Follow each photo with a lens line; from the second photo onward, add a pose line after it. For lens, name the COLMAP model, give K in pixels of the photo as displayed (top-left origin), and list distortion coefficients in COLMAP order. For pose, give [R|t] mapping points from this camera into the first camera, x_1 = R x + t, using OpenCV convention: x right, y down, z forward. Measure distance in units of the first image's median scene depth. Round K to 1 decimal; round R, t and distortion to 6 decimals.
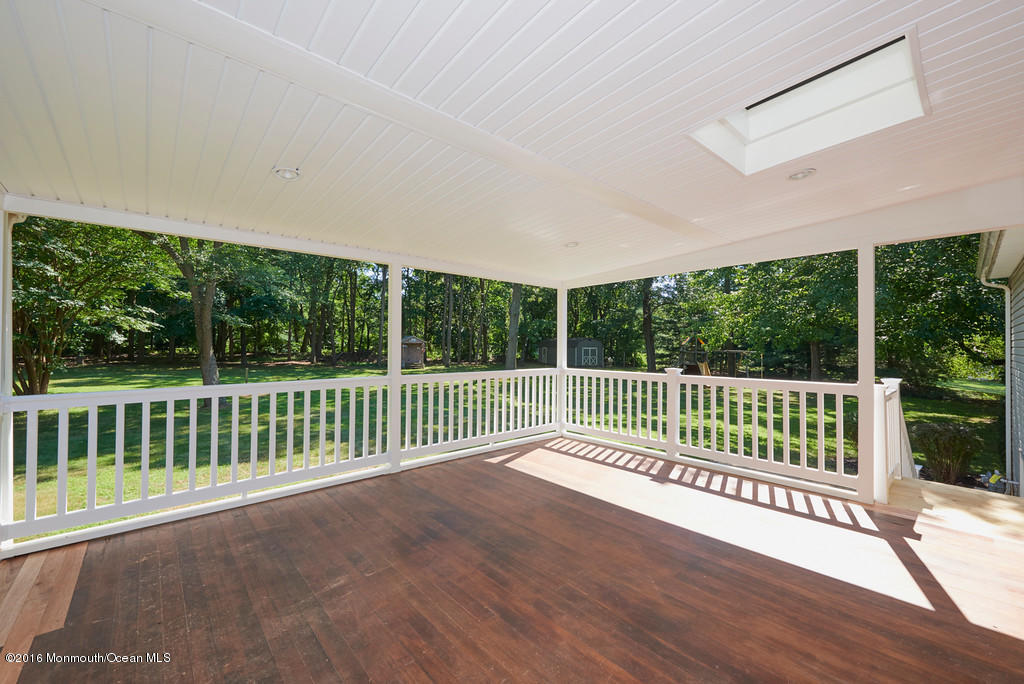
lens RADIAL K [[403.3, 0, 503.9], [0, 403.3, 342.0], [0, 0, 1]] dist [-0.000570, -0.000133]
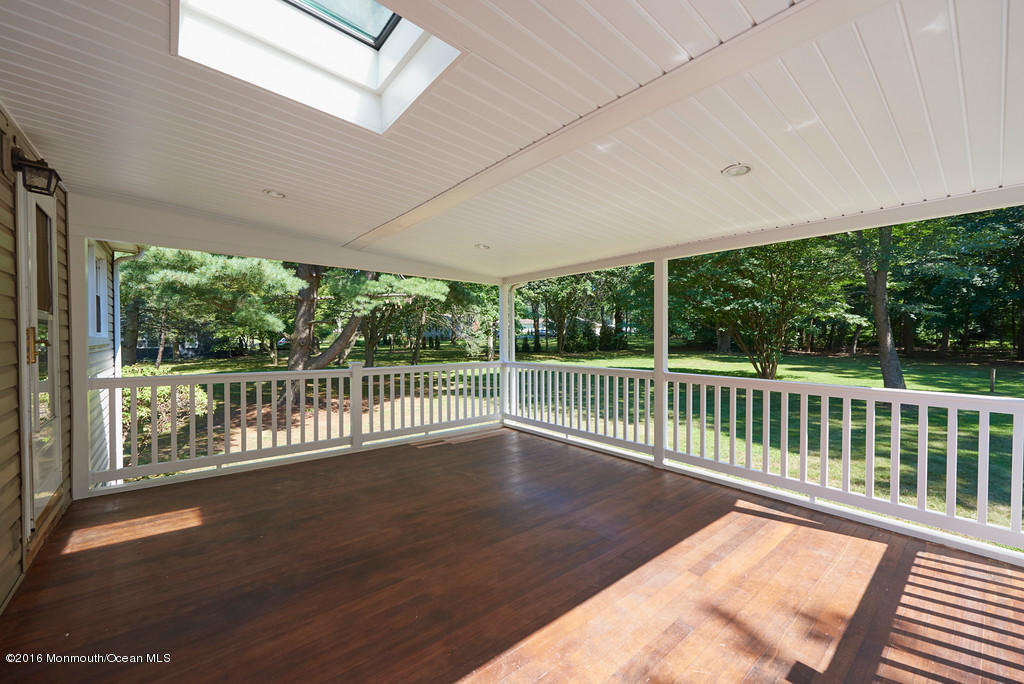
lens RADIAL K [[403.3, 0, 503.9], [0, 403.3, 342.0], [0, 0, 1]] dist [-0.000570, -0.000133]
pose [[-0.029119, 0.007342, -0.999549, 0.992433], [0.012544, 0.999897, 0.006979, 0.009286], [0.999497, -0.012335, -0.029208, 0.910069]]
